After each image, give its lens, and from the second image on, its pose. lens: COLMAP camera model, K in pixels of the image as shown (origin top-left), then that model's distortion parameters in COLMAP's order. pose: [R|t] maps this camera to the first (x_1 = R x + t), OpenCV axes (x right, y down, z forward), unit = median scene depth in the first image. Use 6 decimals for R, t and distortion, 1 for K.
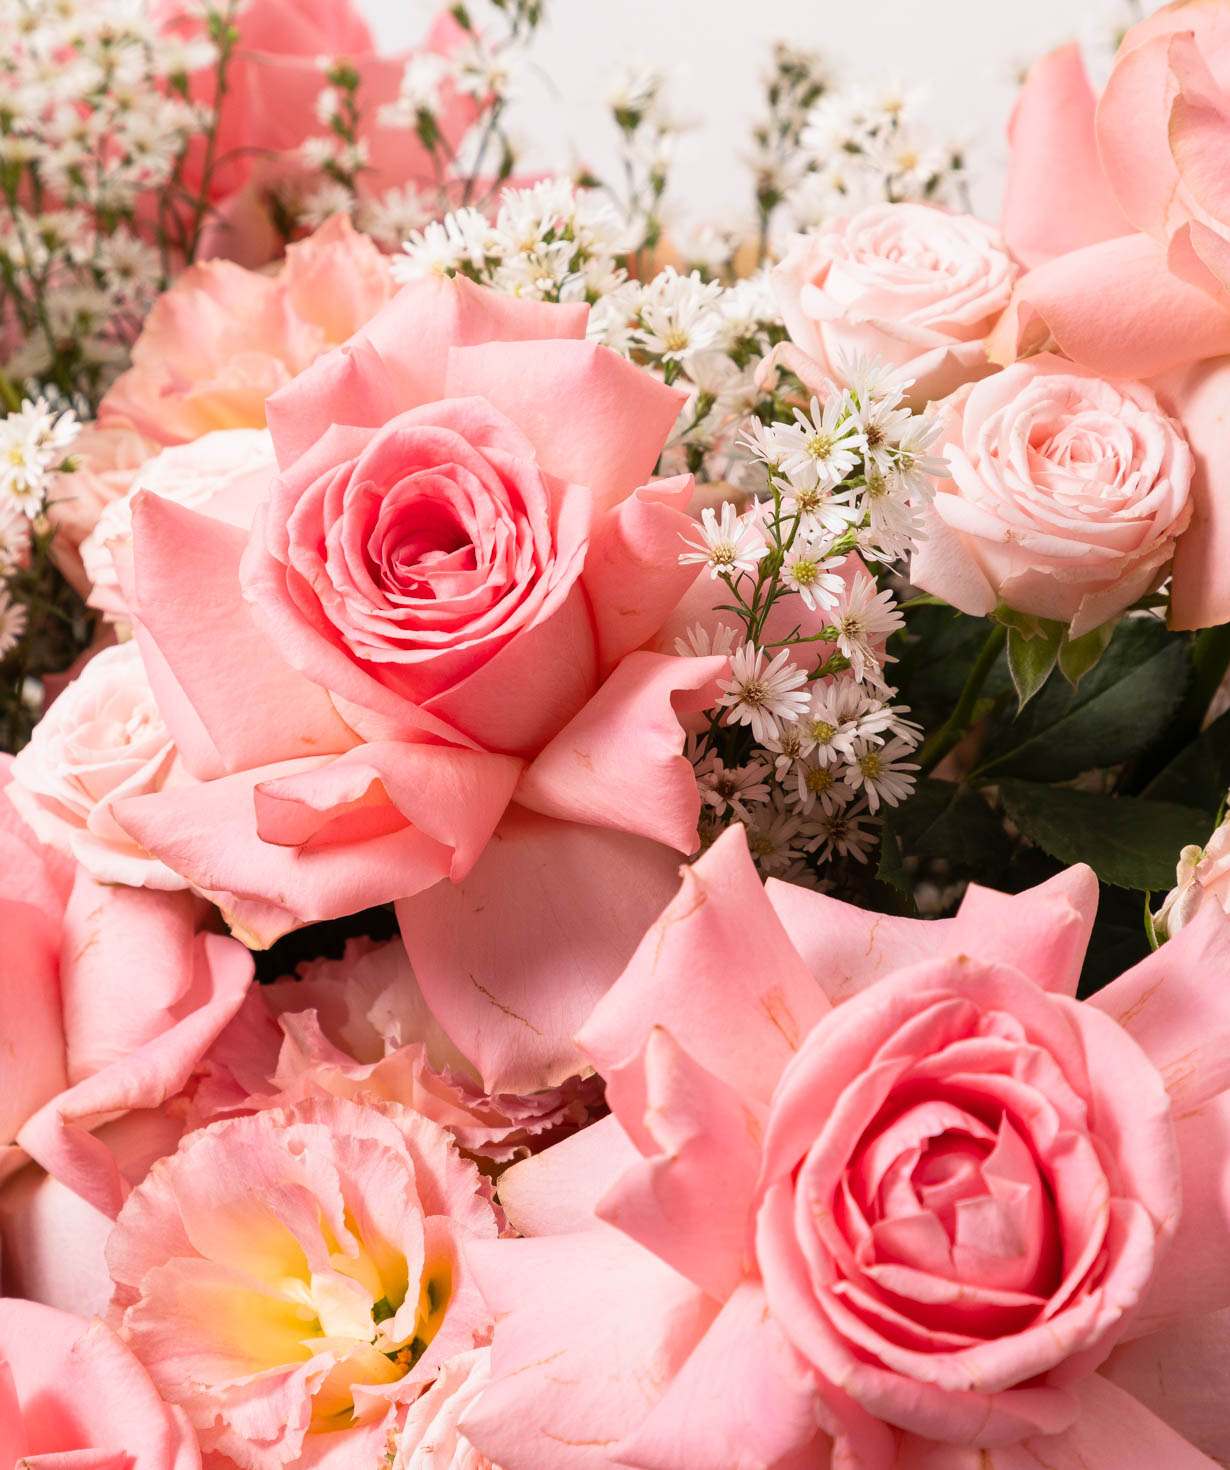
lens RADIAL K [[5078.3, 0, 615.0], [0, 5078.3, 735.0], [0, 0, 1]] dist [-0.042833, 2.565071]
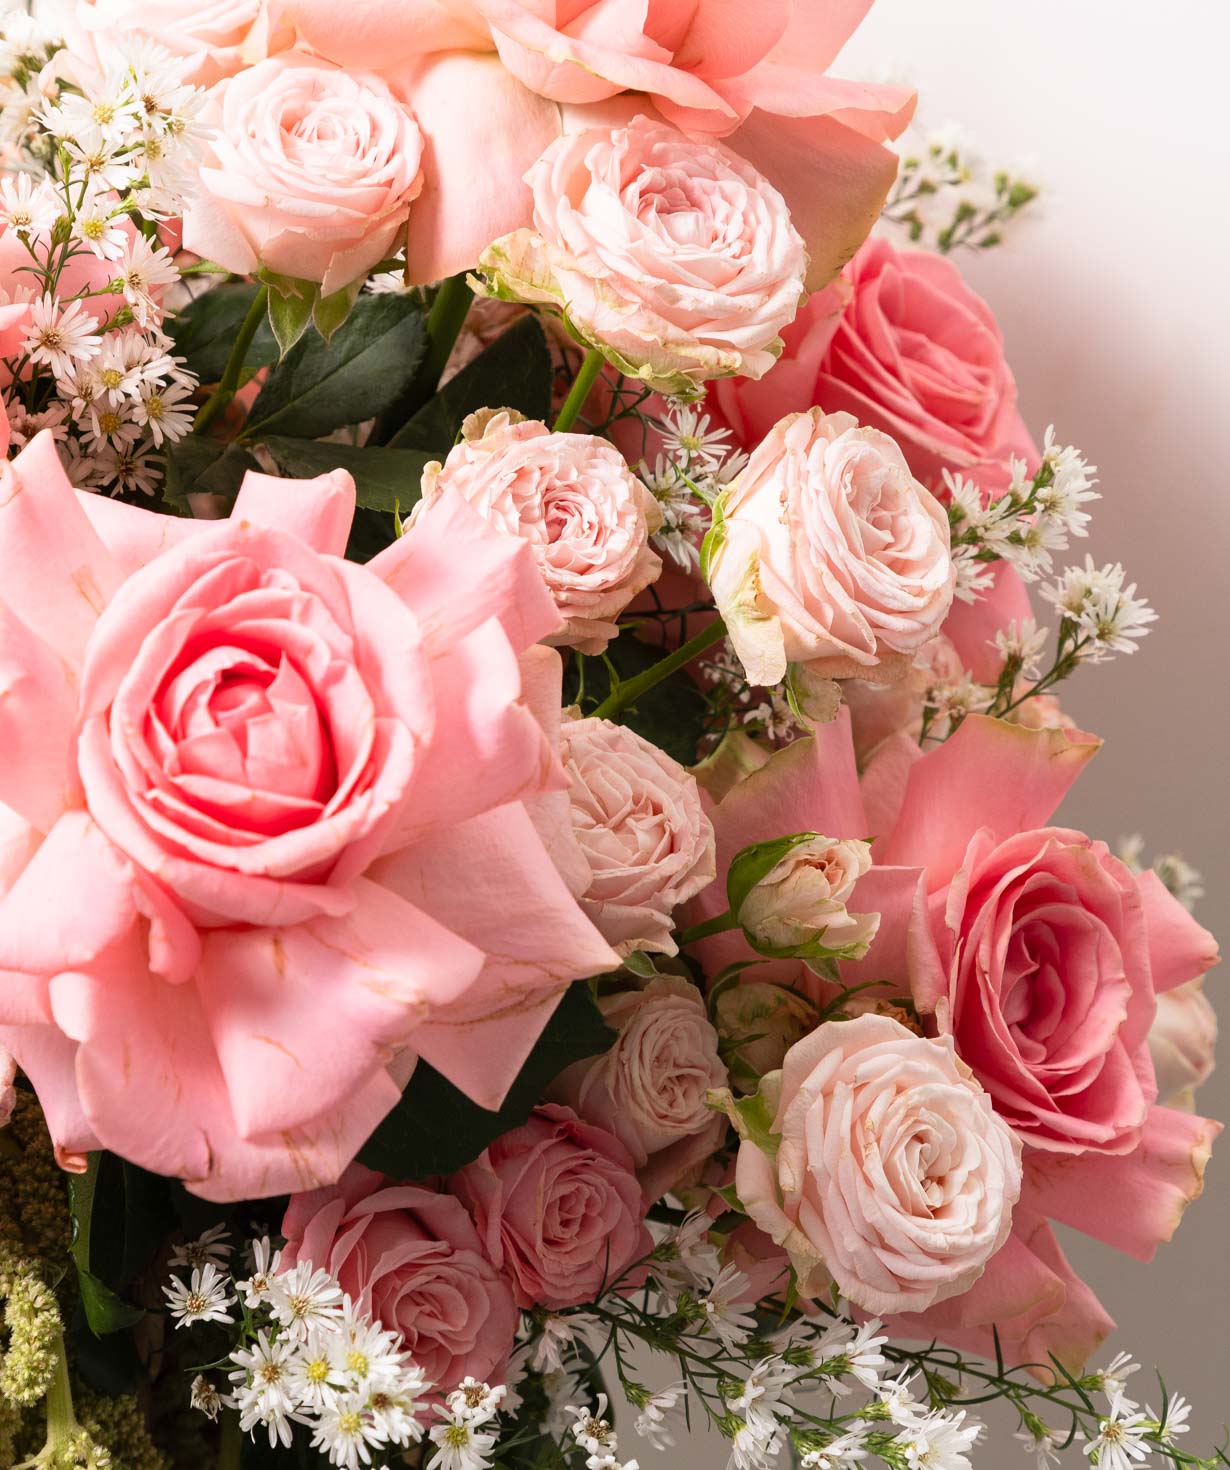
lens RADIAL K [[5078.3, 0, 615.0], [0, 5078.3, 735.0], [0, 0, 1]] dist [-0.042833, 2.565071]
pose [[0.988055, -0.035193, 0.150028, -0.022645], [0.035115, 0.999378, 0.003170, 0.082813], [-0.150046, 0.002136, 0.988677, -0.162131]]
